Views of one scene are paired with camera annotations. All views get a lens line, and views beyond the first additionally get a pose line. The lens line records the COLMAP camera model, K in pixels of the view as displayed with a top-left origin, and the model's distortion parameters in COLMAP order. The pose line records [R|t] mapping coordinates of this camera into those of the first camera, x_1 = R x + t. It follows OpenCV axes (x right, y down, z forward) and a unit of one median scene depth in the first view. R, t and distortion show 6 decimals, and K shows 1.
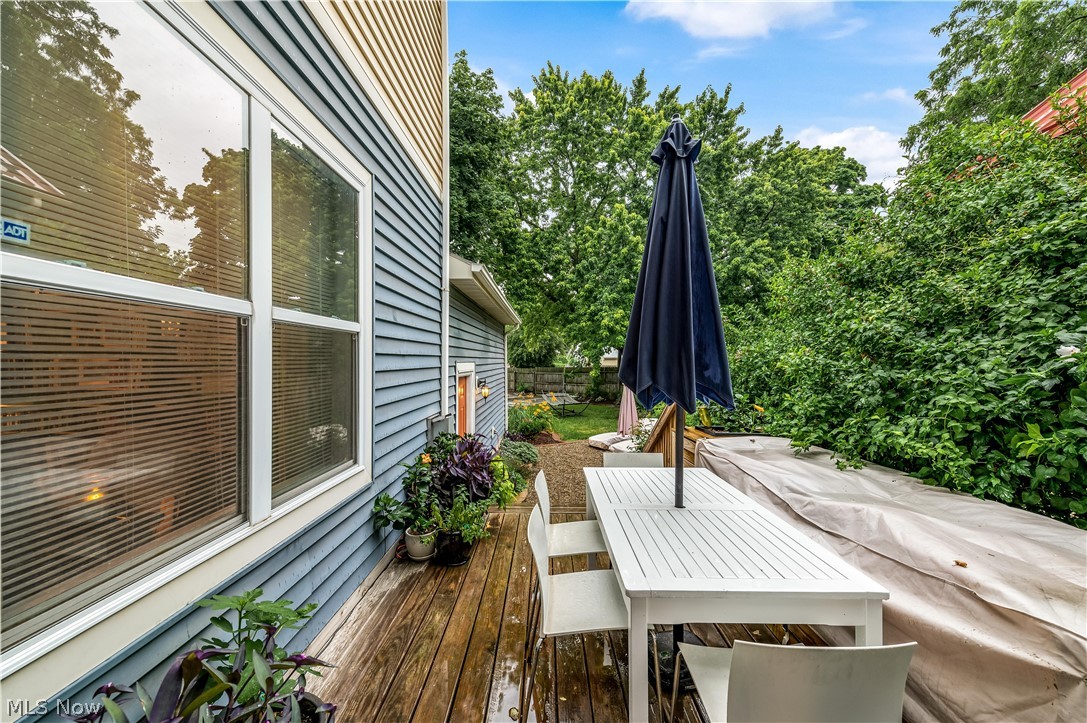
lens RADIAL K [[442.9, 0, 543.5], [0, 442.9, 361.5], [0, 0, 1]] dist [0.000270, -0.000007]
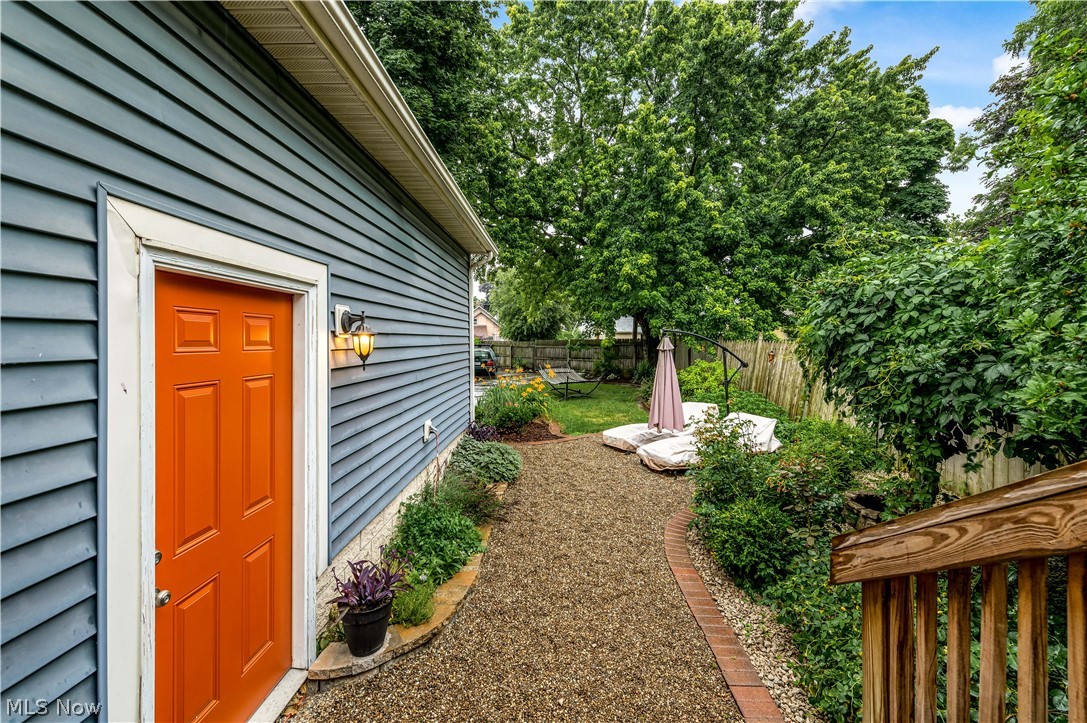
lens RADIAL K [[437.3, 0, 522.4], [0, 437.3, 359.2], [0, 0, 1]] dist [-0.034164, 0.000125]
pose [[0.998034, 0.002795, -0.062616, 0.014524], [-0.000322, 0.999220, 0.039475, 0.024607], [0.062678, -0.039378, 0.997257, 0.224389]]
